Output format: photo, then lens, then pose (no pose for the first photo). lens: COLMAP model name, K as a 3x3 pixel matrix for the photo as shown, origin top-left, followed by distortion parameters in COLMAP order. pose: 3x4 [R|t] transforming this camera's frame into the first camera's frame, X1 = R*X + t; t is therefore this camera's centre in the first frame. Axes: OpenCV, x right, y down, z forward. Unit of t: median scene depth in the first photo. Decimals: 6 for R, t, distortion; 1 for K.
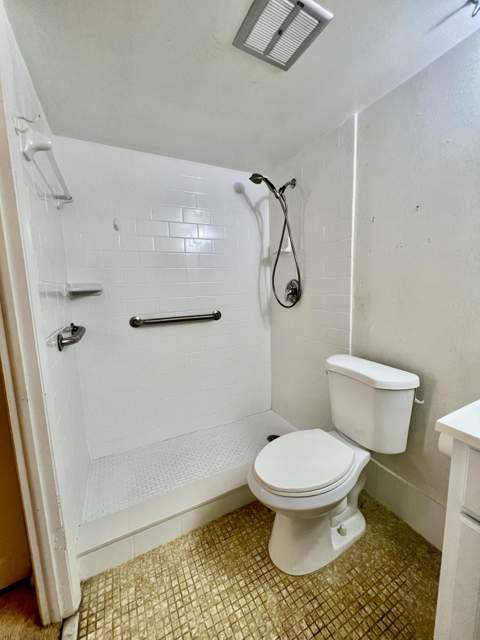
lens RADIAL K [[252.0, 0, 243.2], [0, 252.0, 318.0], [0, 0, 1]] dist [-0.012363, -0.000198]
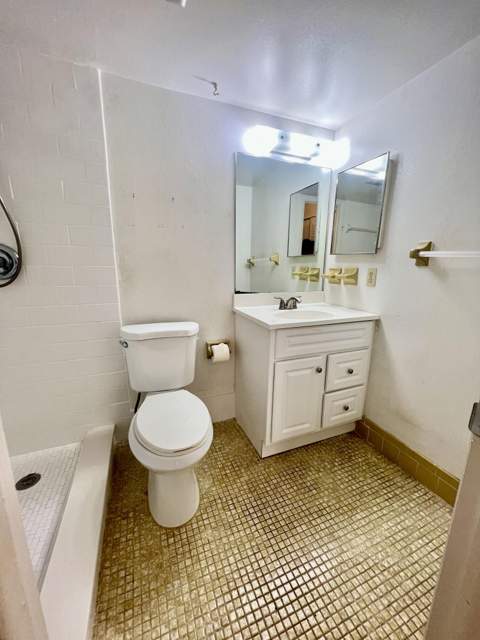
lens RADIAL K [[252.0, 0, 238.8], [0, 252.0, 320.4], [0, 0, 1]] dist [-0.012363, -0.000198]
pose [[0.090955, -0.181861, 0.979109, -0.697501], [0.107683, 0.979215, 0.171878, -0.001059], [-0.990016, 0.089800, 0.108648, 0.559392]]
